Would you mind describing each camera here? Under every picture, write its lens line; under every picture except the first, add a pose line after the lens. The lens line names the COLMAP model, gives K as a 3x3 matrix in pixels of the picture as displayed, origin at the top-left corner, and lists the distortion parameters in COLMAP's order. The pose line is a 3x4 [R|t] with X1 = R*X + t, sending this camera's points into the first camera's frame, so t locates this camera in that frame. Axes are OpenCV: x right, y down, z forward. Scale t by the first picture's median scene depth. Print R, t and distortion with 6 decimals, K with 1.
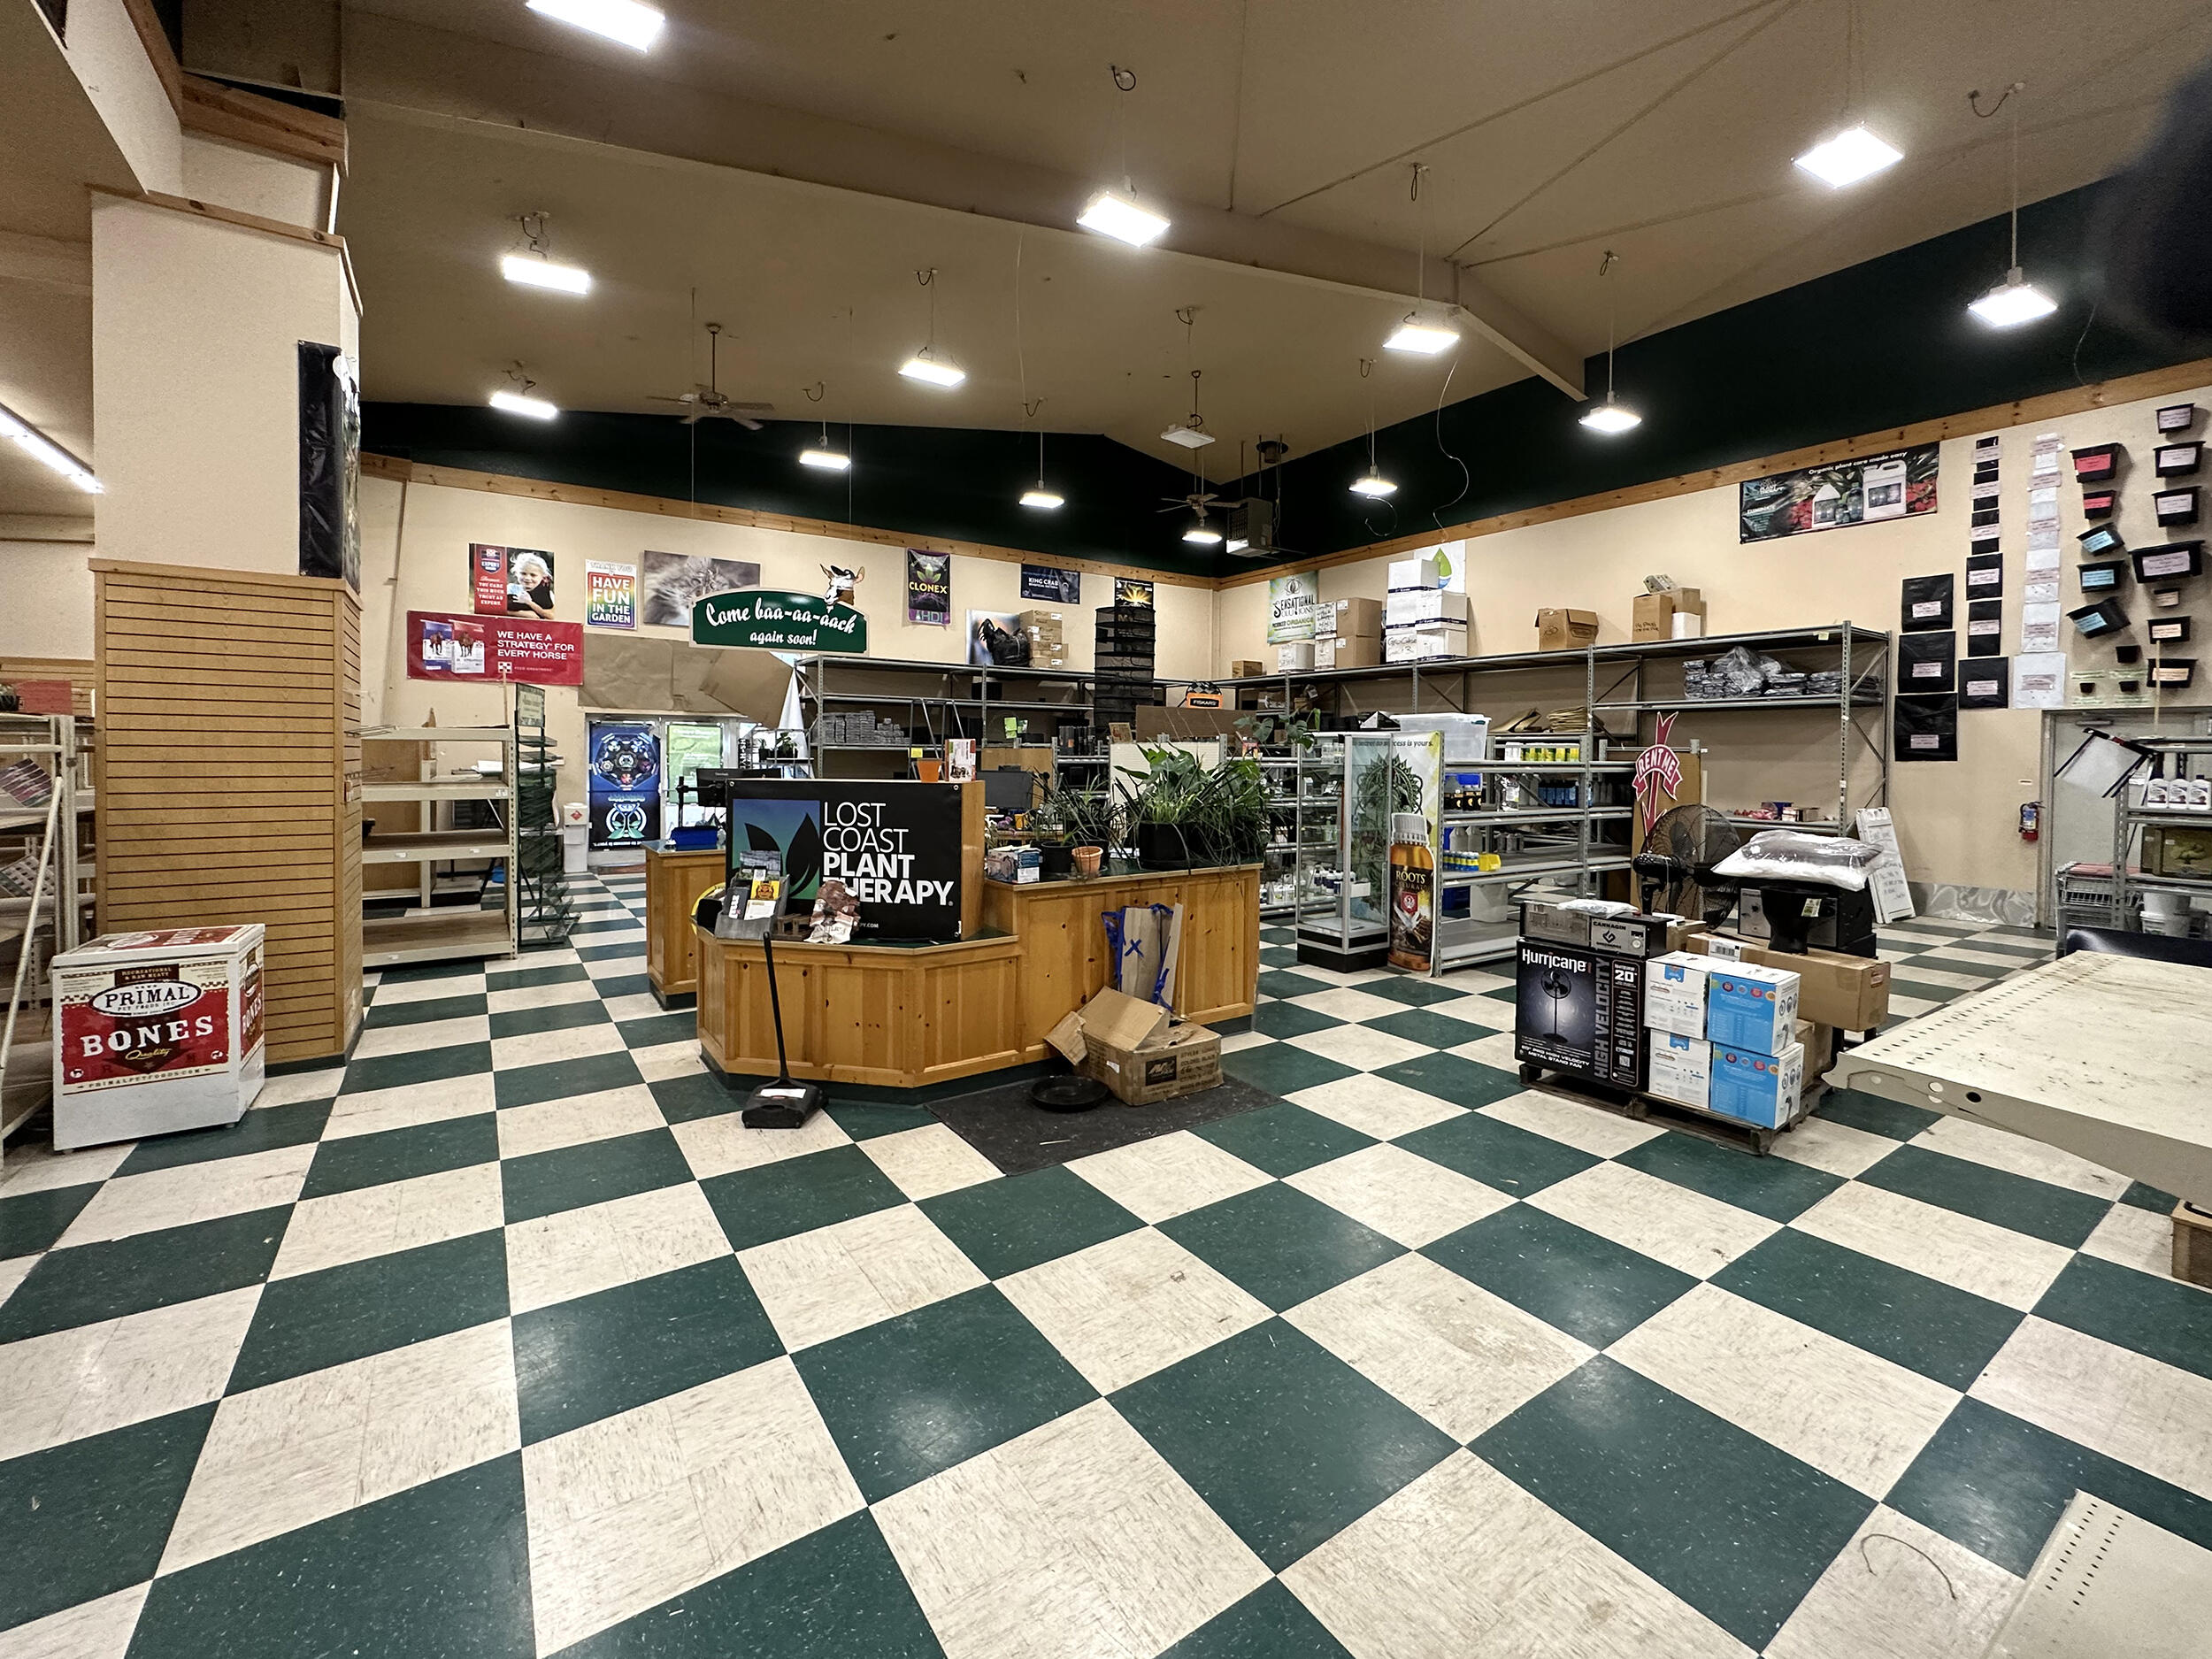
lens RADIAL K [[953.0, 0, 1113.6], [0, 953.0, 759.5], [0, 0, 1]] dist [-0.001199, -0.000095]
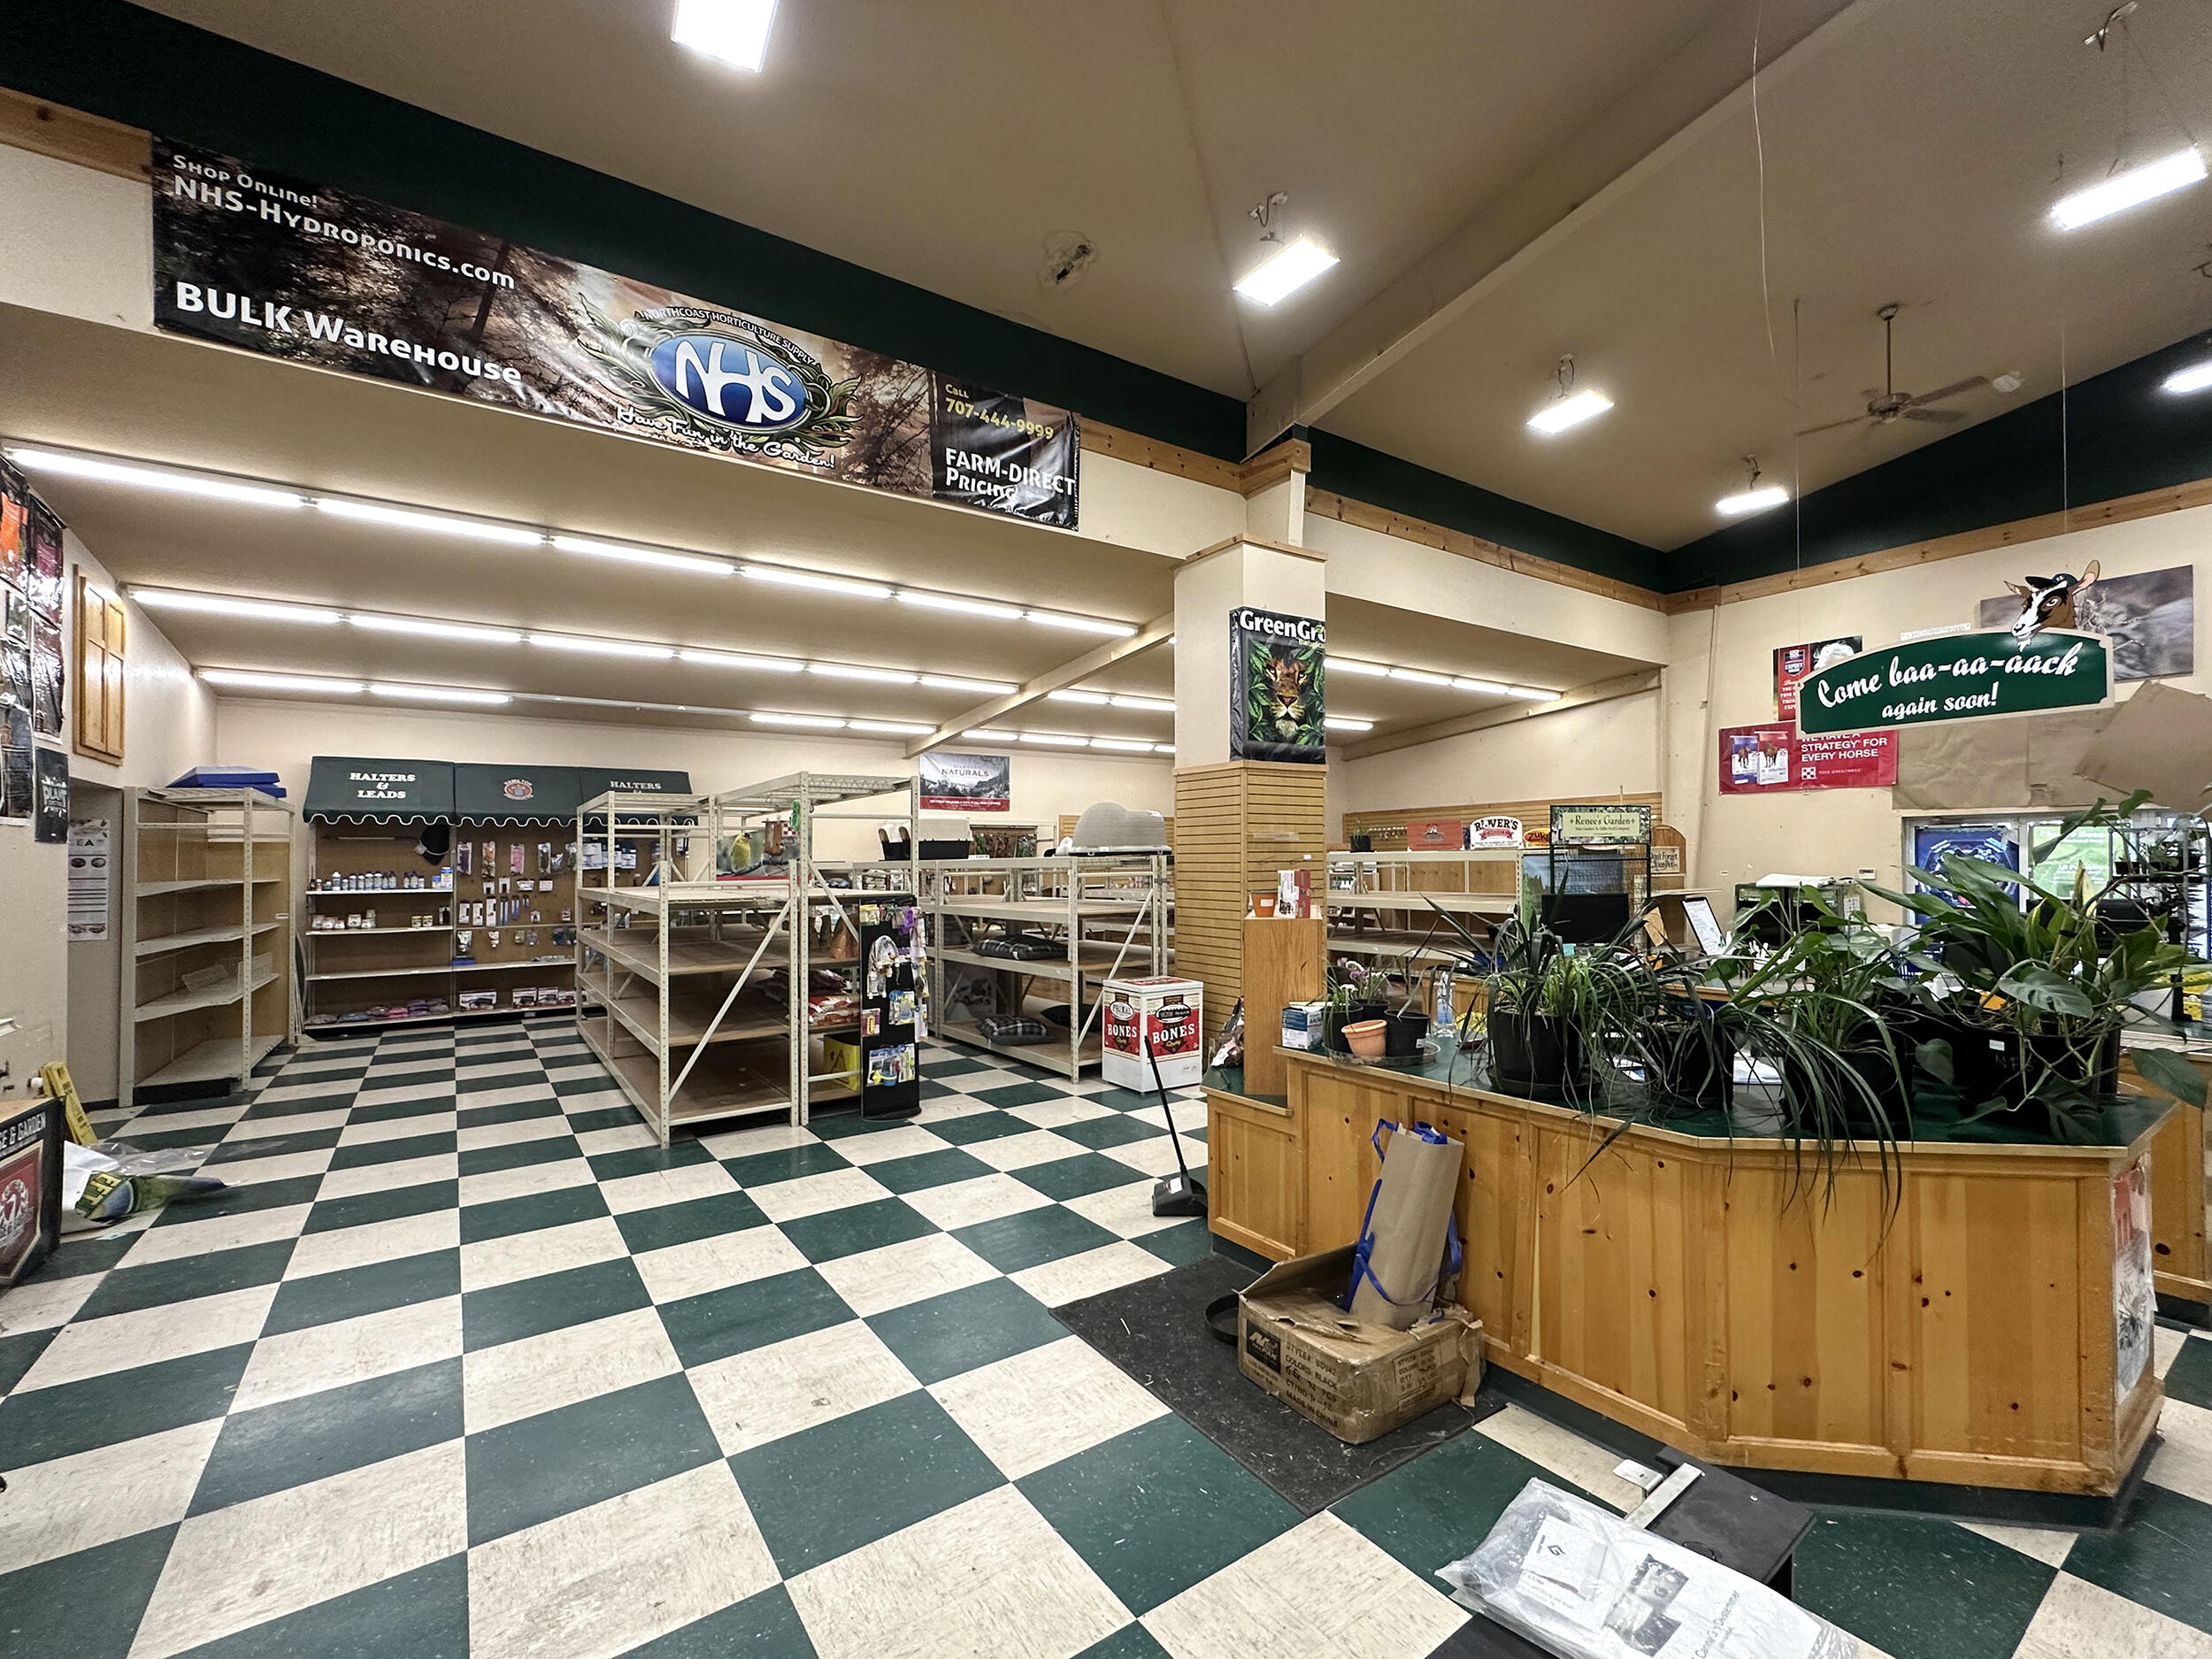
lens RADIAL K [[937.8, 0, 1106.0], [0, 937.8, 829.5], [0, 0, 1]] dist [0.001077, 0.000168]
pose [[0.014551, -0.038153, -0.999166, 0.314188], [0.003428, 0.999268, -0.038107, -0.011529], [0.999888, -0.002870, 0.014671, 0.364540]]
